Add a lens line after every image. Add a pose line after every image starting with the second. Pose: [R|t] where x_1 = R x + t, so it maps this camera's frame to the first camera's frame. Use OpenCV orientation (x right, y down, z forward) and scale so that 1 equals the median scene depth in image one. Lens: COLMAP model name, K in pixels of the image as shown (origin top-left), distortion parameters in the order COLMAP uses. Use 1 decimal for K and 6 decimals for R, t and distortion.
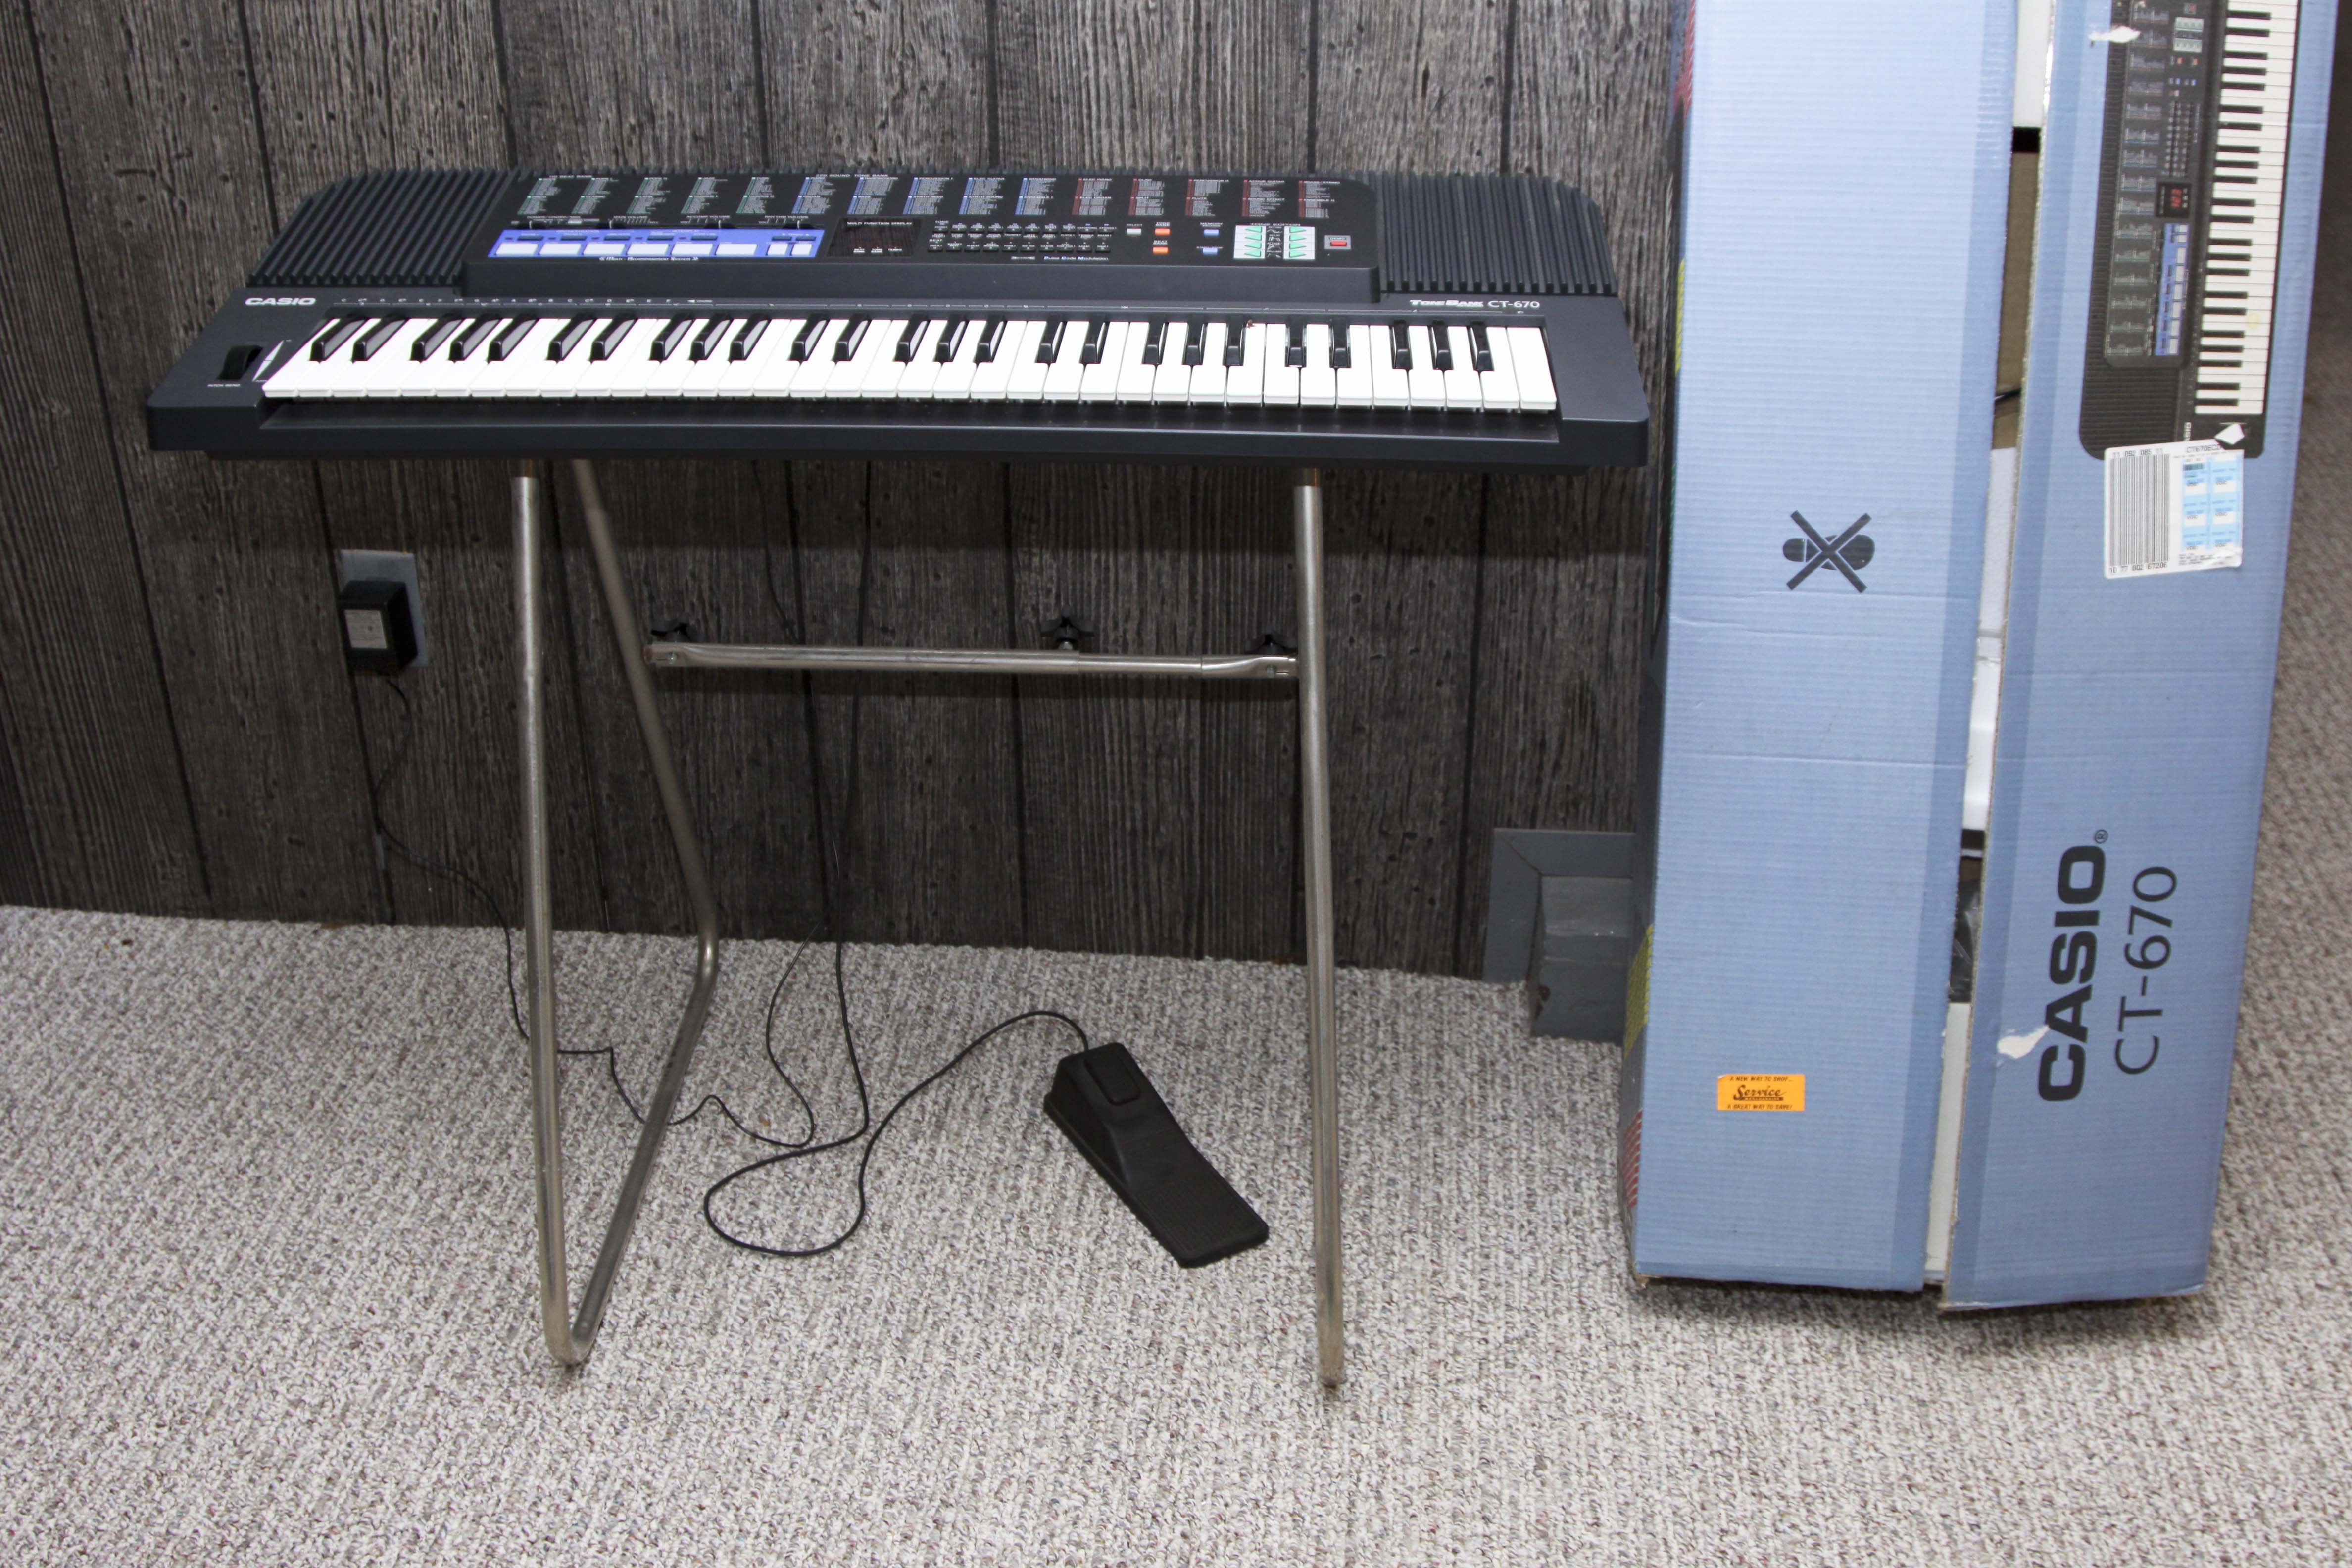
lens RADIAL K [[2477.1, 0, 1179.1], [0, 2477.1, 774.3], [0, 0, 1]] dist [-0.107901, 0.000000]
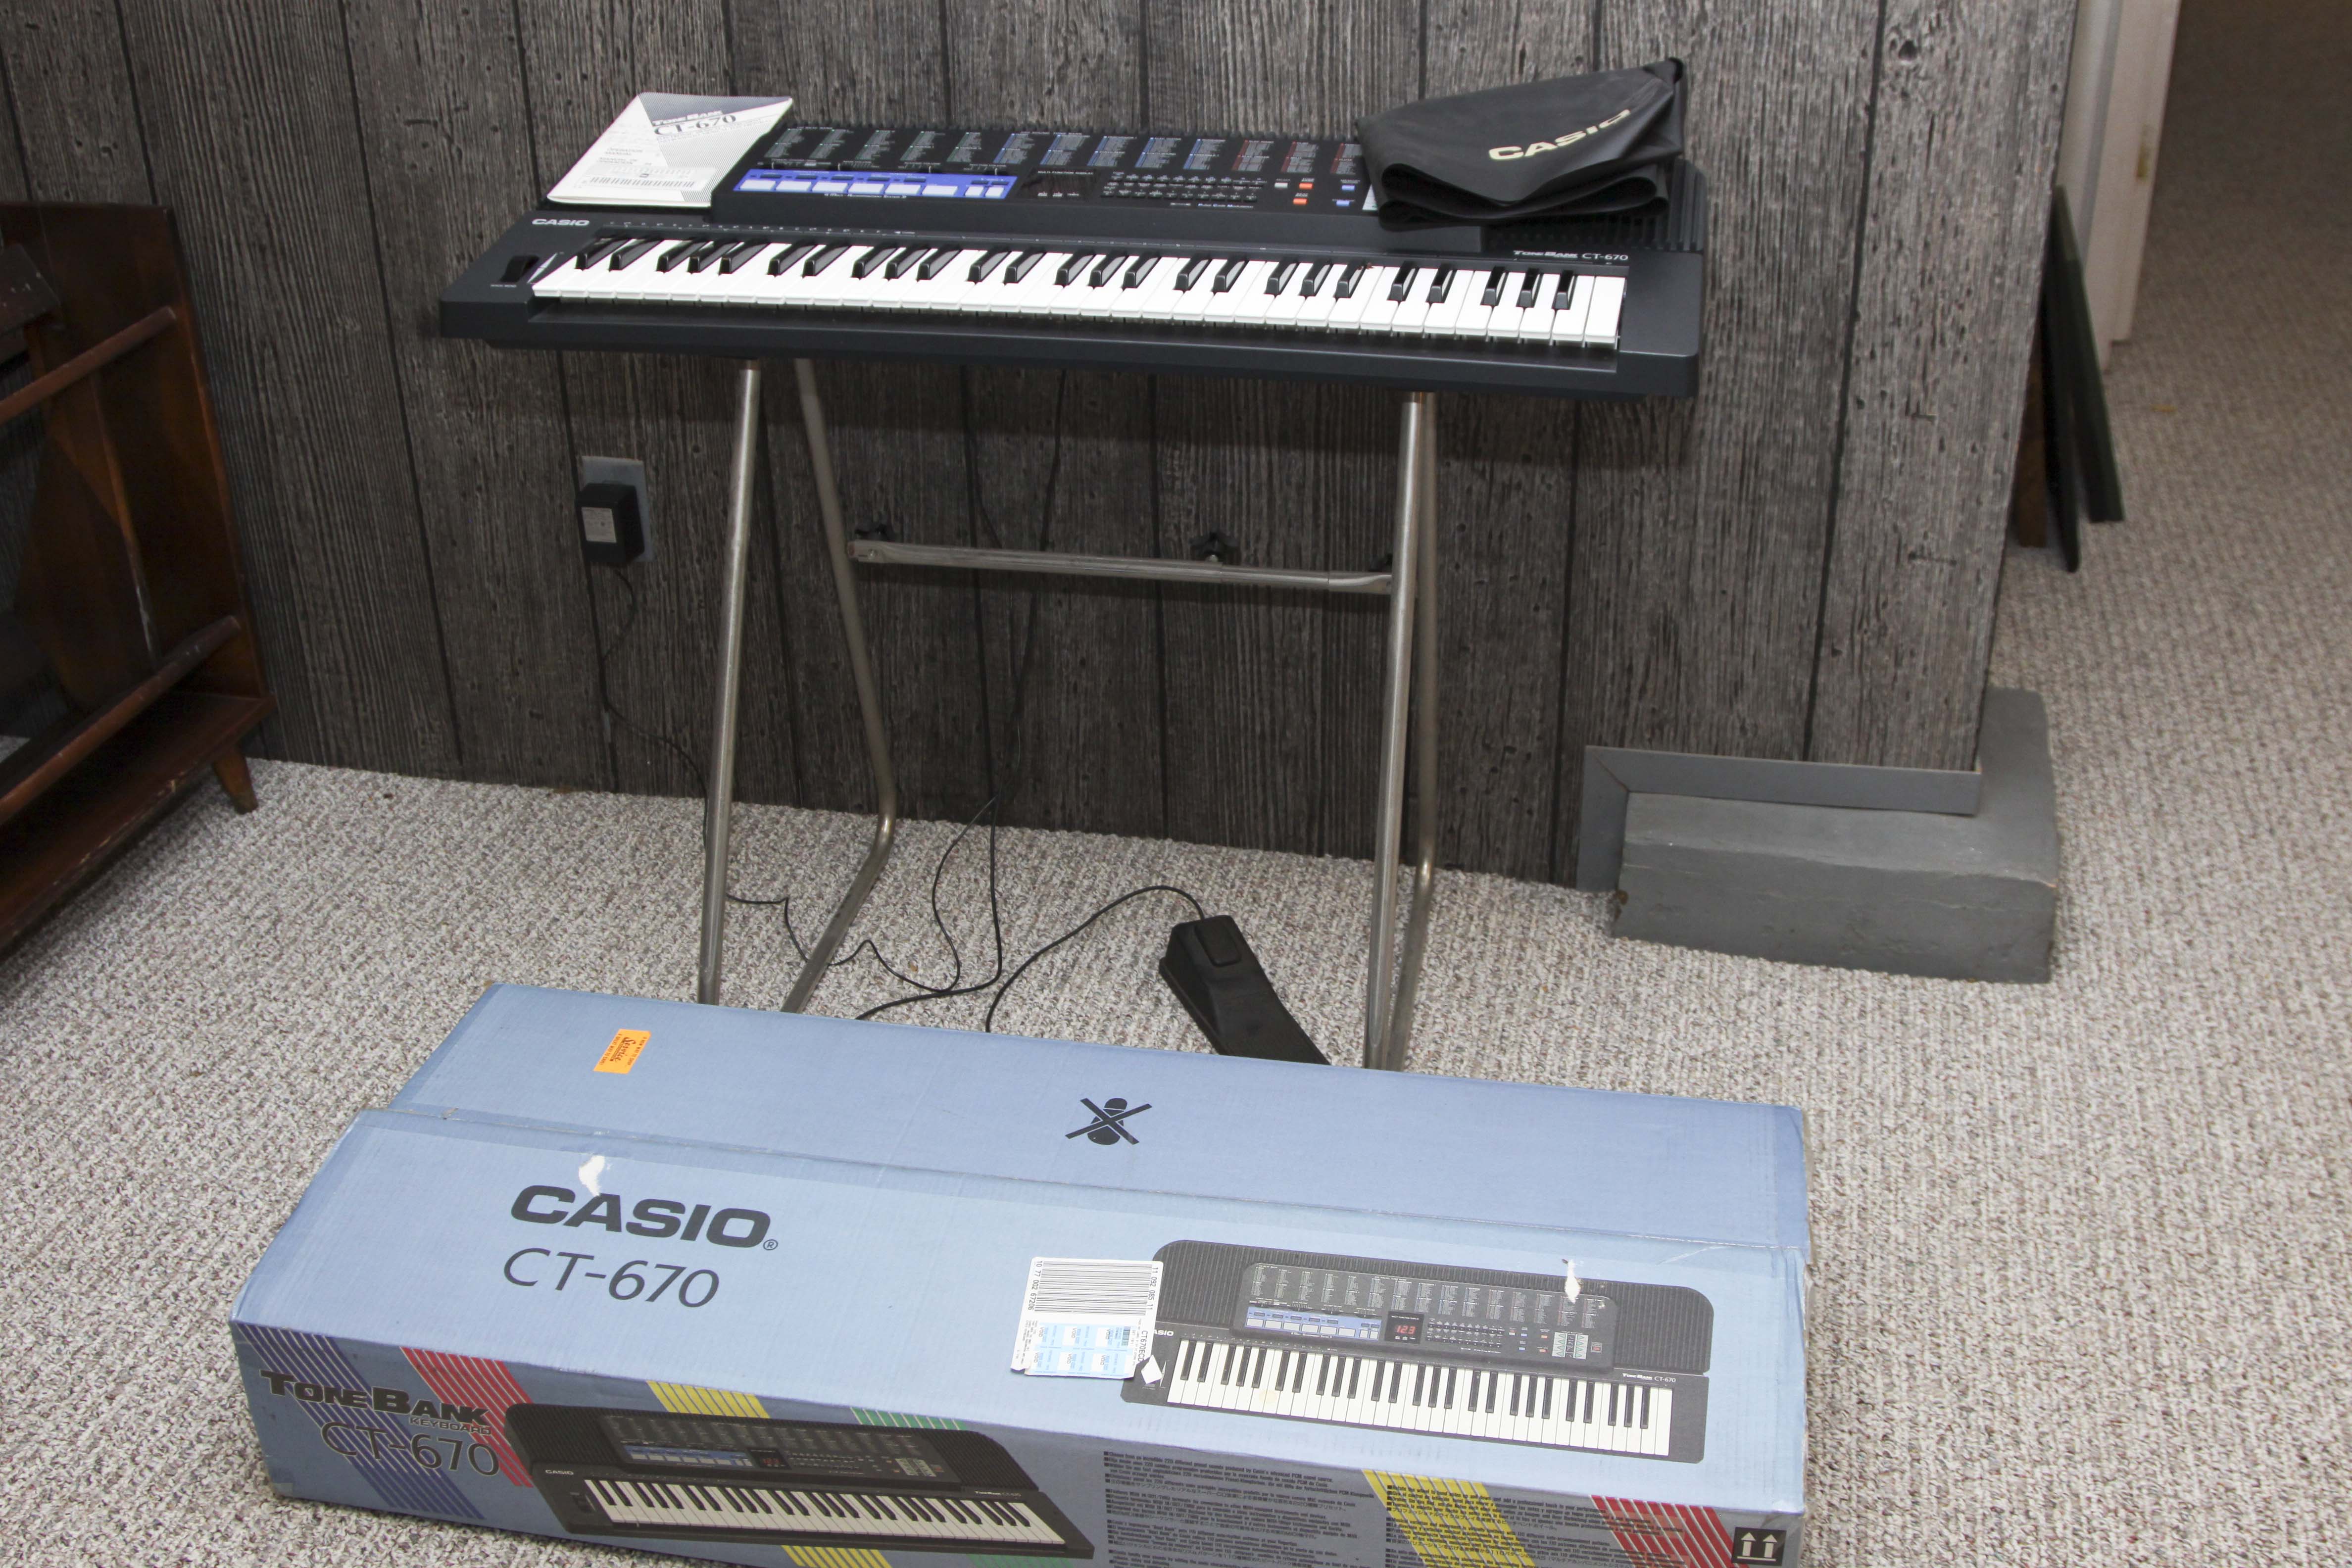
lens RADIAL K [[2477.1, 0, 1169.3], [0, 2477.1, 767.1], [0, 0, 1]] dist [-0.107901, 0.000000]
pose [[0.990508, 0.048778, -0.128512, 0.095992], [-0.050339, 0.998692, -0.008931, 0.056379], [0.127908, 0.015315, 0.991668, -0.121954]]
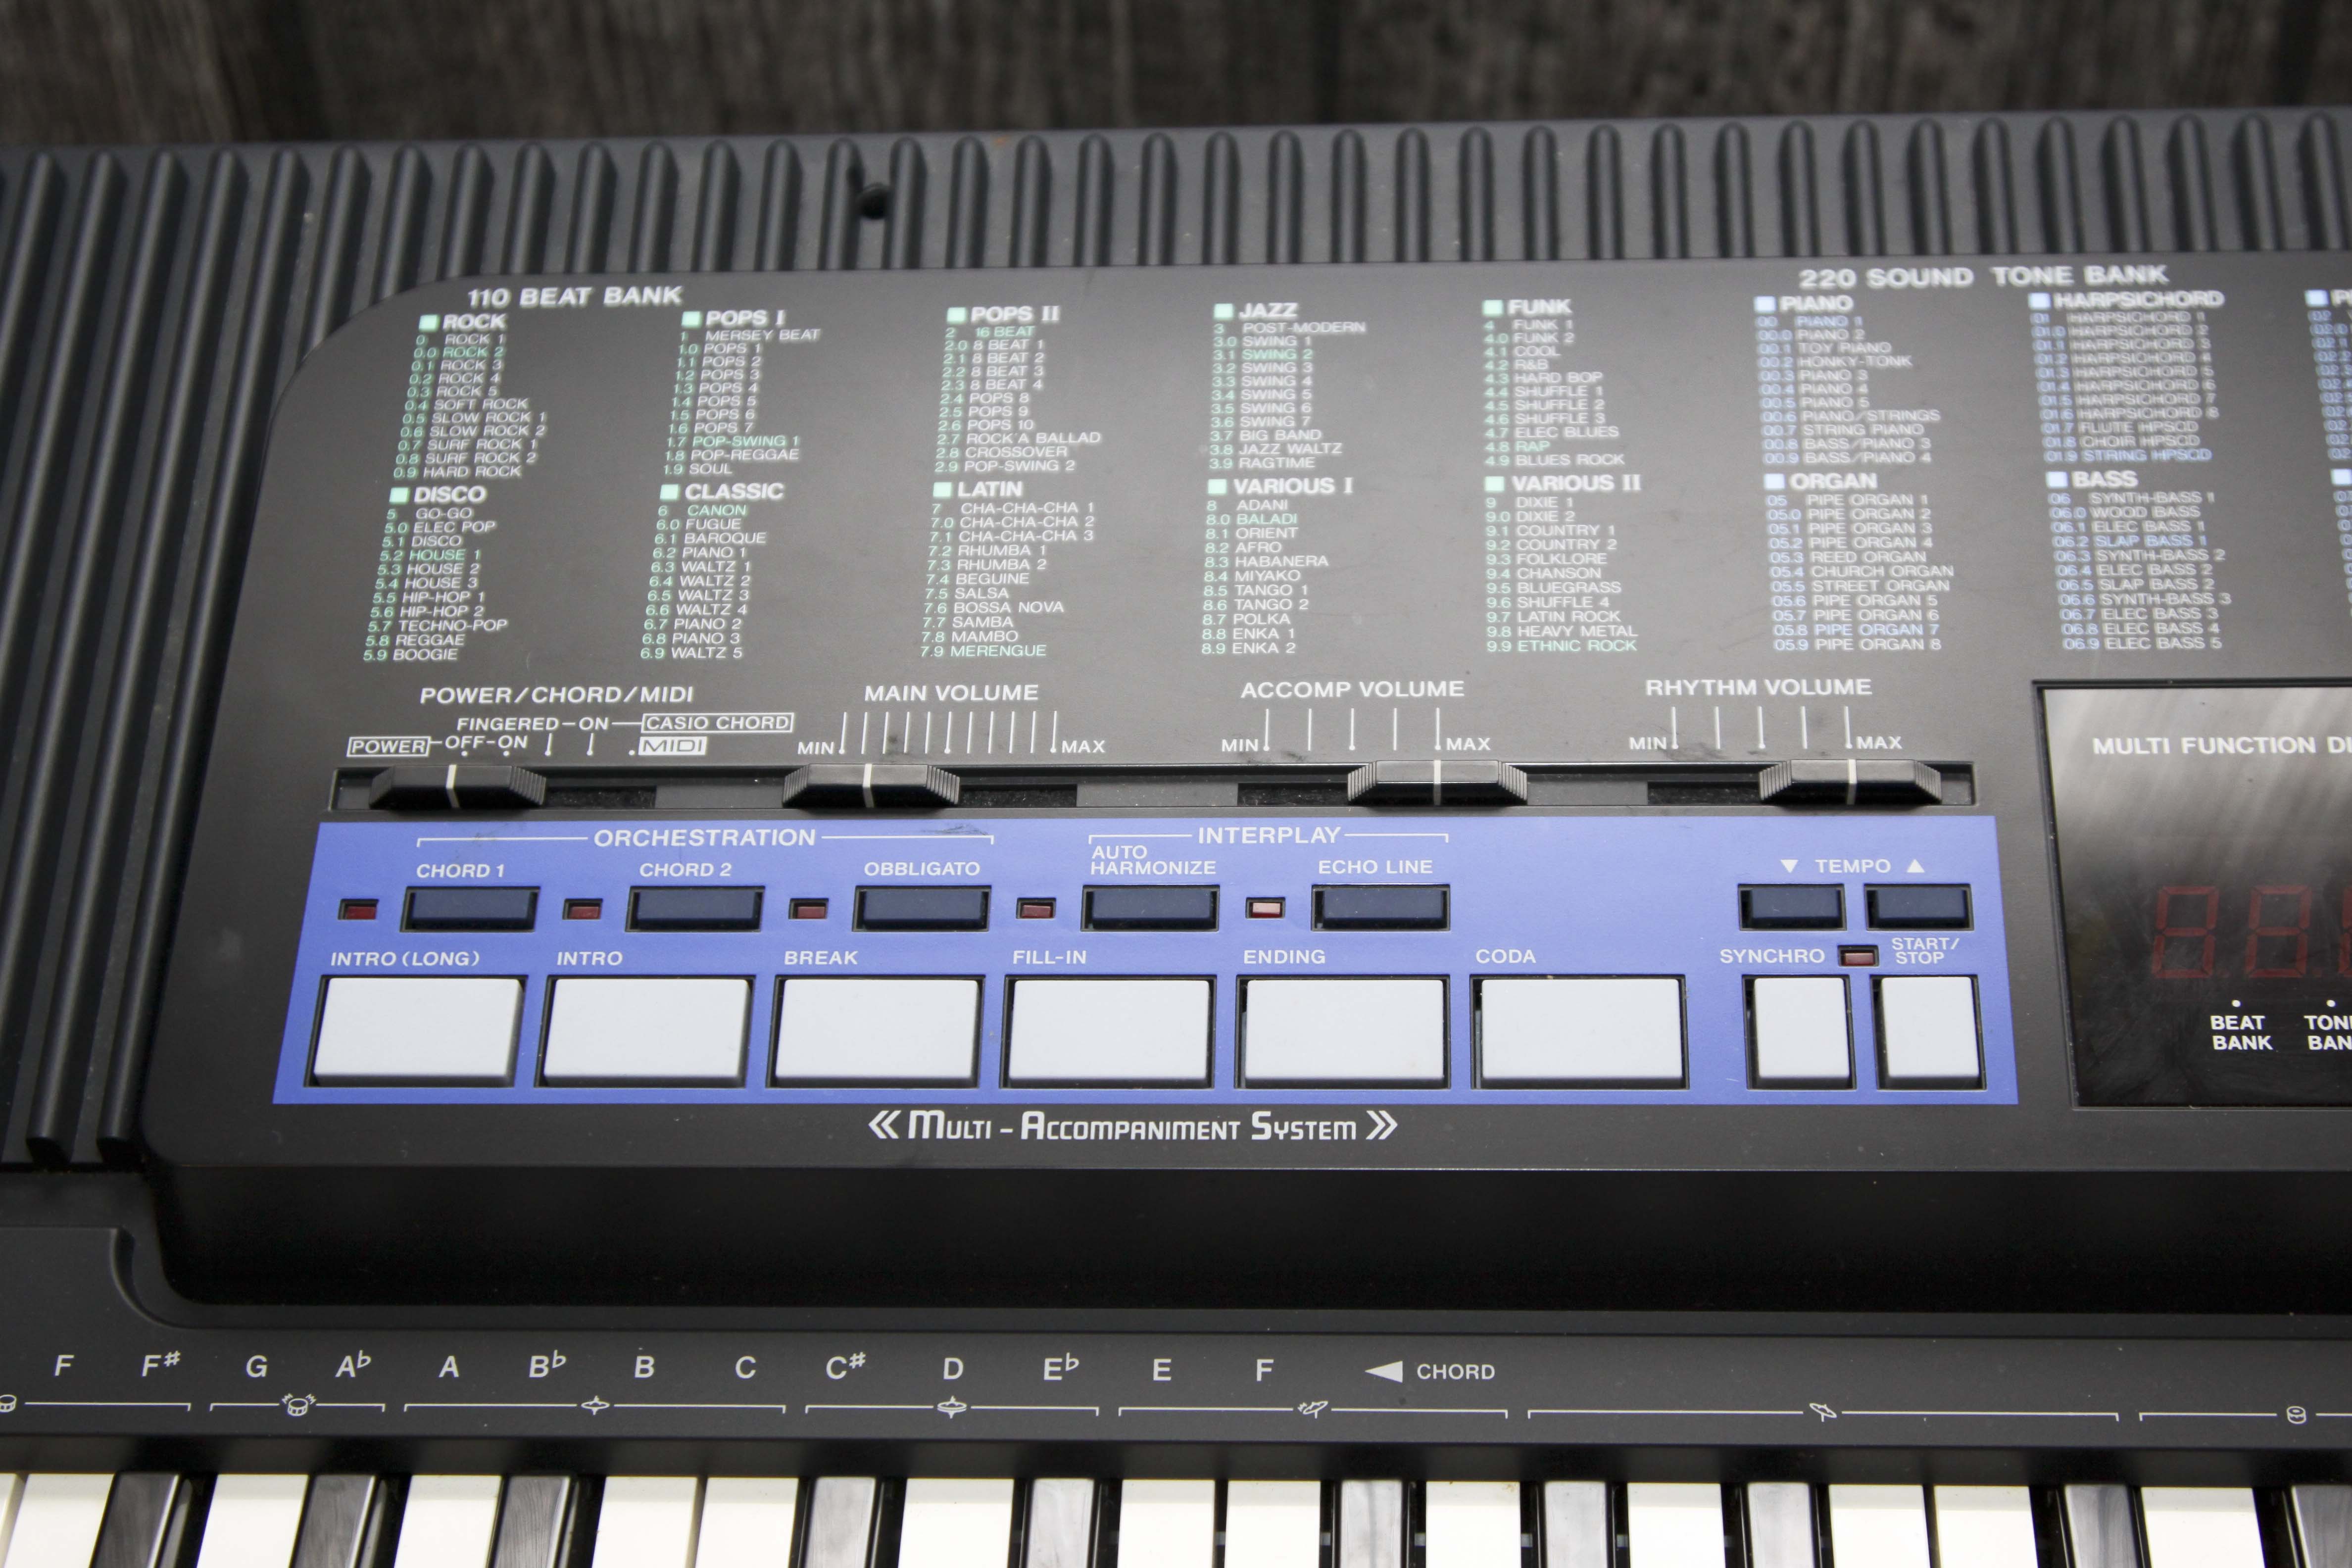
lens RADIAL K [[4149.0, 0, 1199.6], [0, 4149.0, 726.9], [0, 0, 1]] dist [0.024302, 0.000000]
pose [[0.998575, -0.037918, -0.037555, -0.168476], [0.048484, 0.938646, 0.341456, -0.297650], [0.022303, -0.342790, 0.939147, 0.603023]]
